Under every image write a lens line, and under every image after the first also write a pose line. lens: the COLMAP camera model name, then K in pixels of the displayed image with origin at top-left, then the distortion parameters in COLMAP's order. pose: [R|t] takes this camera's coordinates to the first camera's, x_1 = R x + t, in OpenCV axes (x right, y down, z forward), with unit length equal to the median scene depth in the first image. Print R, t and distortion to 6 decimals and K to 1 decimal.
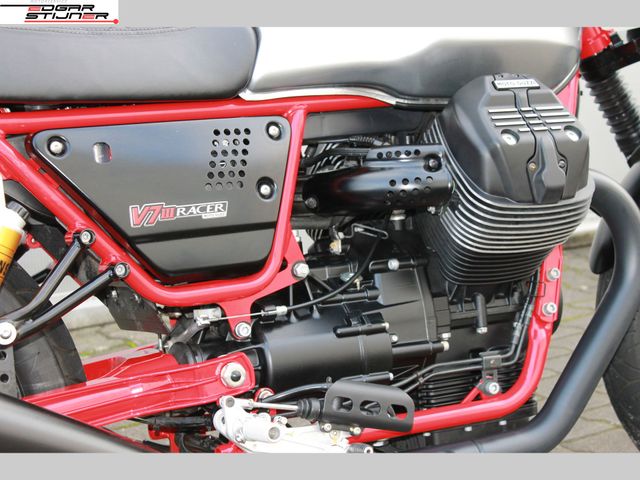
lens RADIAL K [[1237.9, 0, 320.0], [0, 1237.9, 240.0], [0, 0, 1]] dist [0.071811, 0.087036]
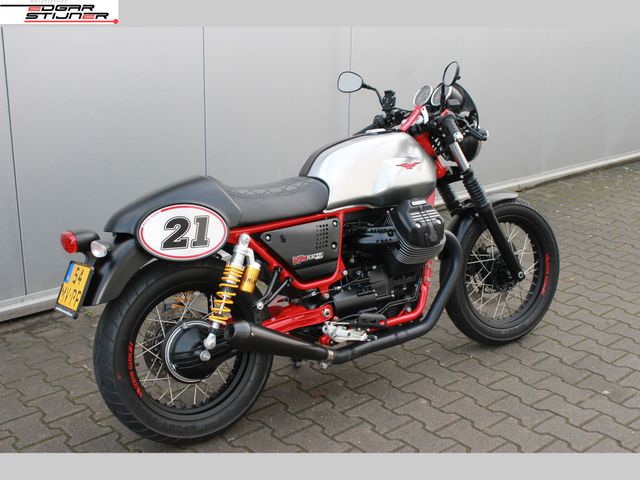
lens RADIAL K [[810.1, 0, 320.0], [0, 810.1, 240.0], [0, 0, 1]] dist [-0.008503, -0.007175]
pose [[0.991254, -0.031173, 0.128235, -0.300331], [0.020446, 0.996245, 0.084136, -0.202577], [-0.130376, -0.080778, 0.988169, -0.779848]]
